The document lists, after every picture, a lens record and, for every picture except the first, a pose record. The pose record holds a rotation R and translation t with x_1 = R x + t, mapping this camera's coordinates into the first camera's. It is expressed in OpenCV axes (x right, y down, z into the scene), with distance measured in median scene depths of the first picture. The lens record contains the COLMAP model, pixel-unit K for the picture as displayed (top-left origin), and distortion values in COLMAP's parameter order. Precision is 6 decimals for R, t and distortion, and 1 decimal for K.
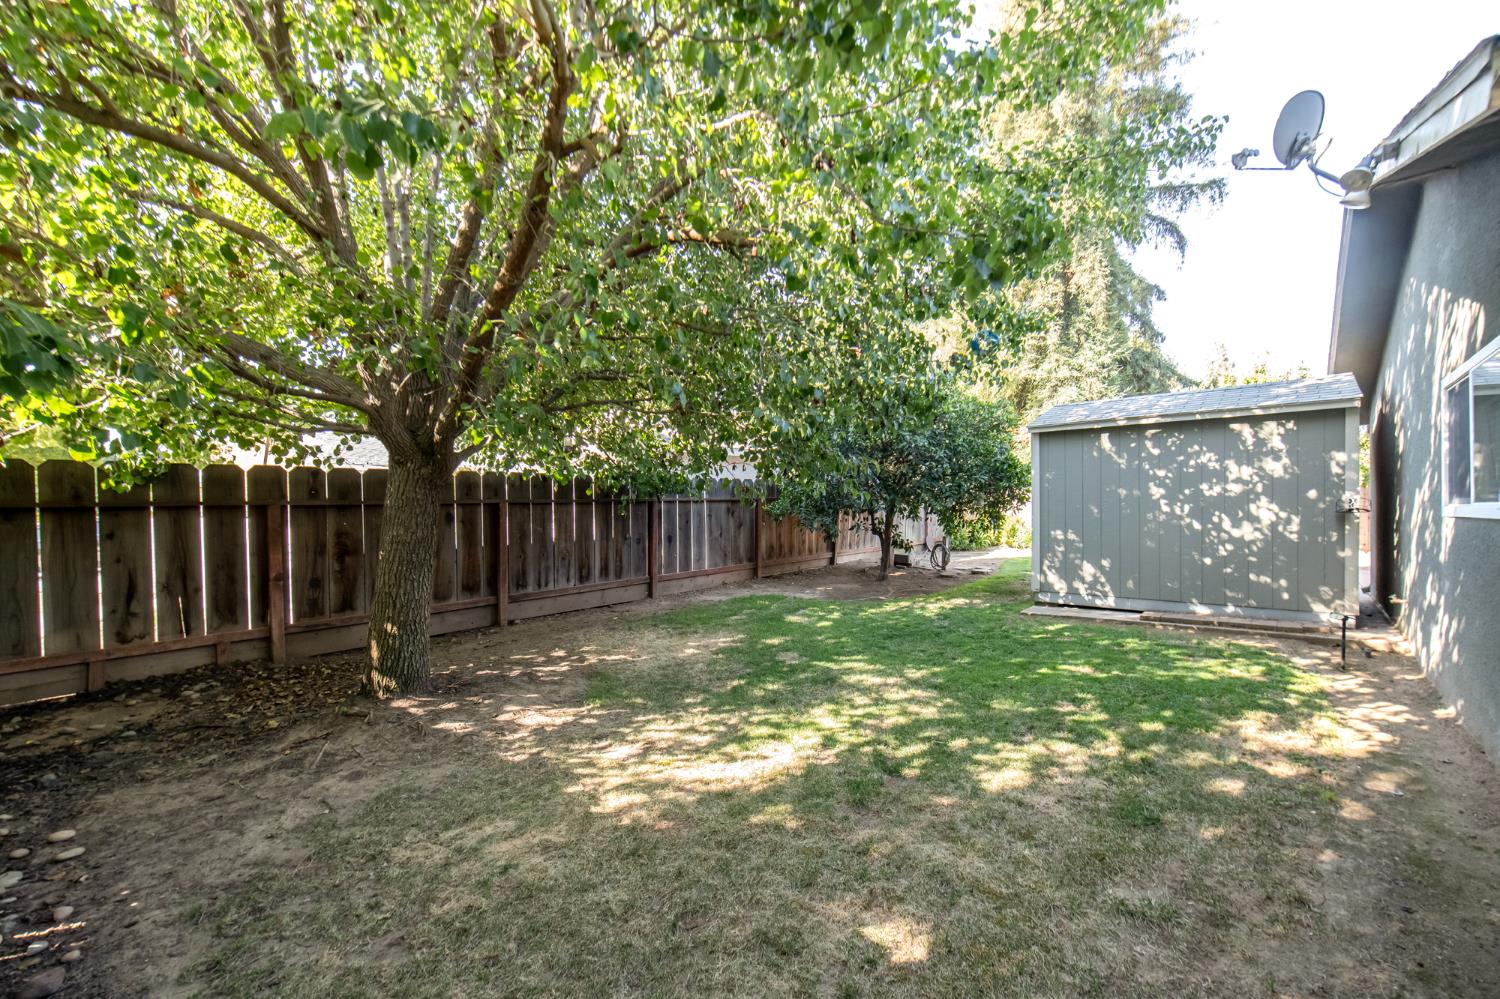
lens RADIAL K [[622.1, 0, 759.9], [0, 622.1, 504.8], [0, 0, 1]] dist [-0.004040, -0.002962]
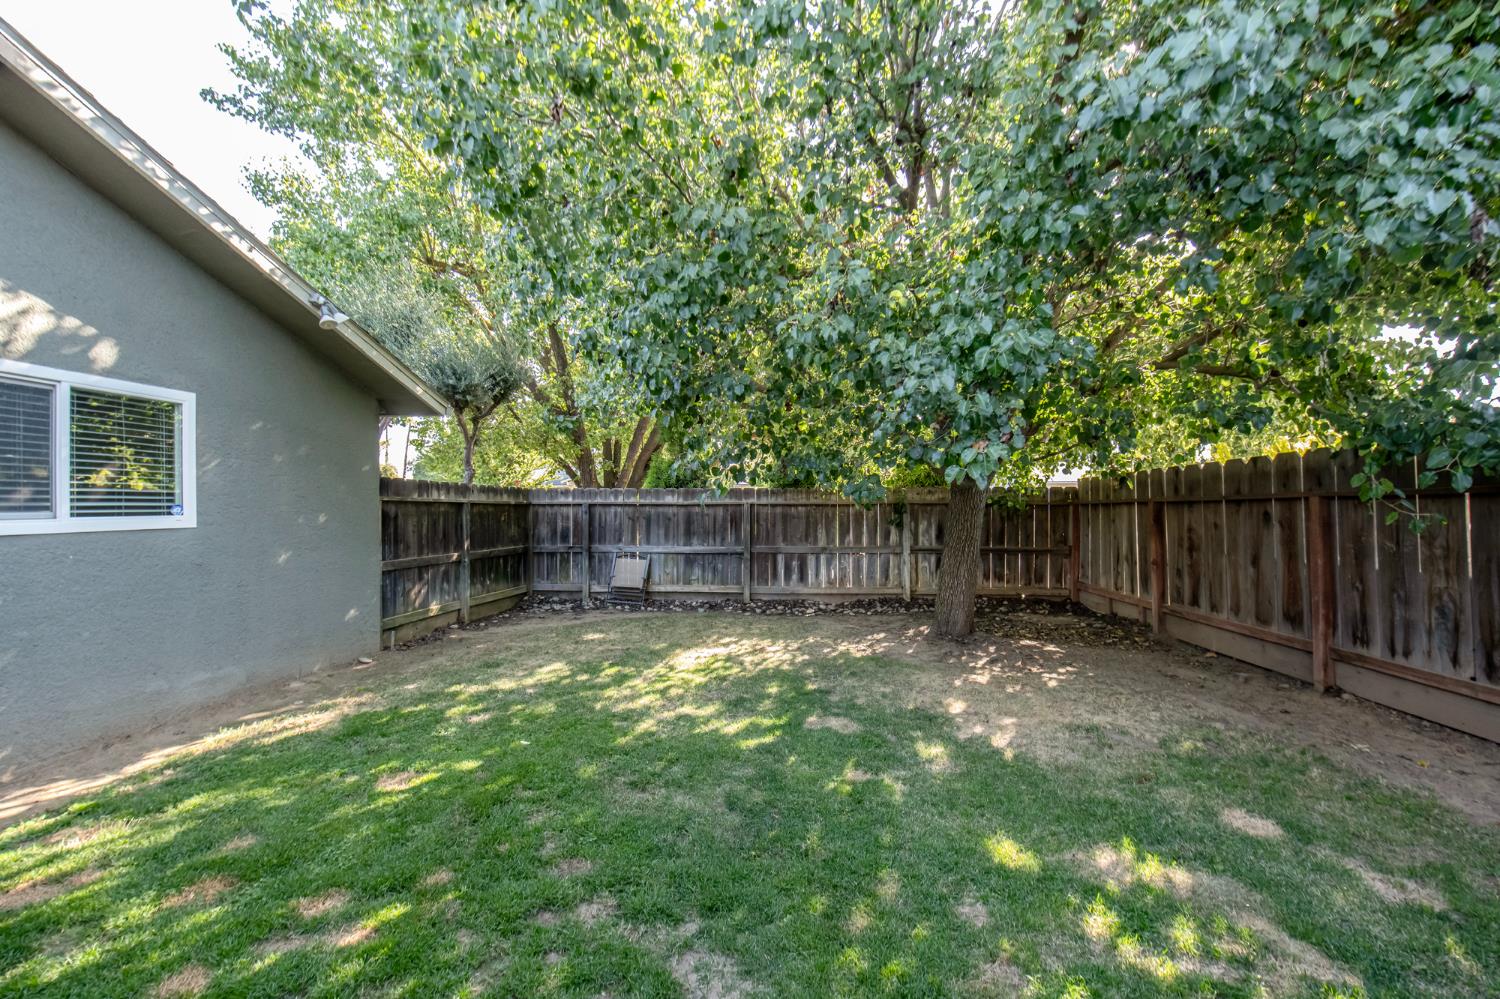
lens RADIAL K [[622.1, 0, 758.6], [0, 622.1, 502.5], [0, 0, 1]] dist [-0.004040, -0.002962]
pose [[-0.812452, 0.006853, -0.582988, 0.655074], [0.013022, 0.999895, -0.006393, 0.002518], [0.582883, -0.012786, -0.812456, 1.914122]]
